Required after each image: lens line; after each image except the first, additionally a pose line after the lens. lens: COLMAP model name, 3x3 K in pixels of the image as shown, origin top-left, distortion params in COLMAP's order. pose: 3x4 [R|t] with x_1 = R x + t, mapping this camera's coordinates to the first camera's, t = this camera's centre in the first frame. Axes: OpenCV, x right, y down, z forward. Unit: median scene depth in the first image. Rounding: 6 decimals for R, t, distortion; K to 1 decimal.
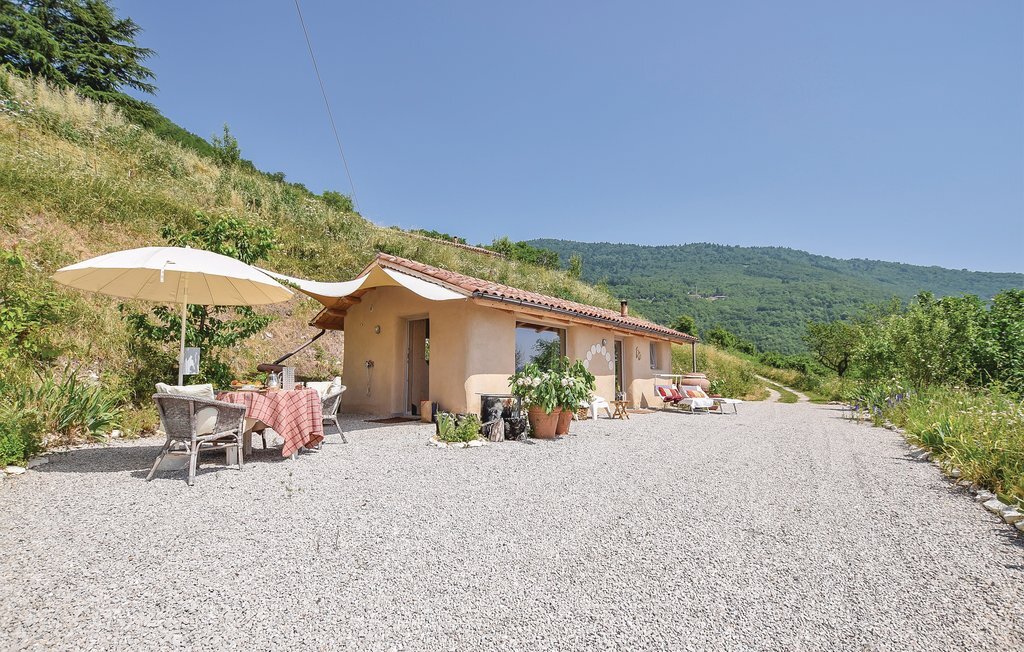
lens RADIAL K [[485.7, 0, 499.3], [0, 485.7, 327.6], [0, 0, 1]] dist [-0.018433, 0.000210]
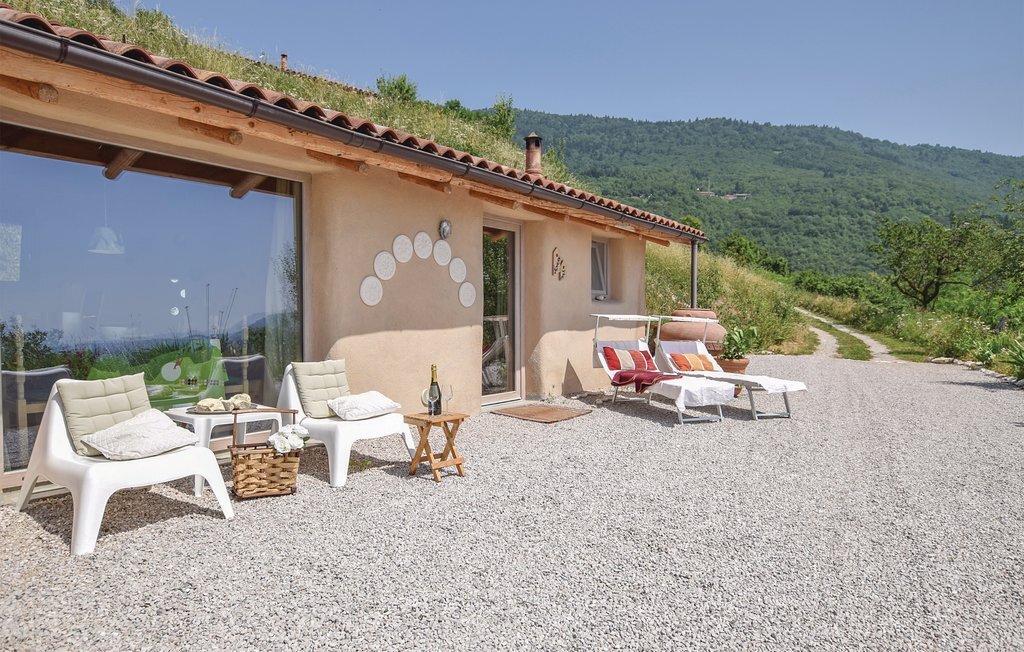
lens RADIAL K [[631.1, 0, 512.0], [0, 631.1, 326.0], [0, 0, 1]] dist [-0.000745, 0.000509]
pose [[0.995940, -0.005186, 0.089869, 0.056317], [-0.007075, 0.990742, 0.135571, 0.009463], [-0.089740, -0.135657, 0.986683, 0.134006]]
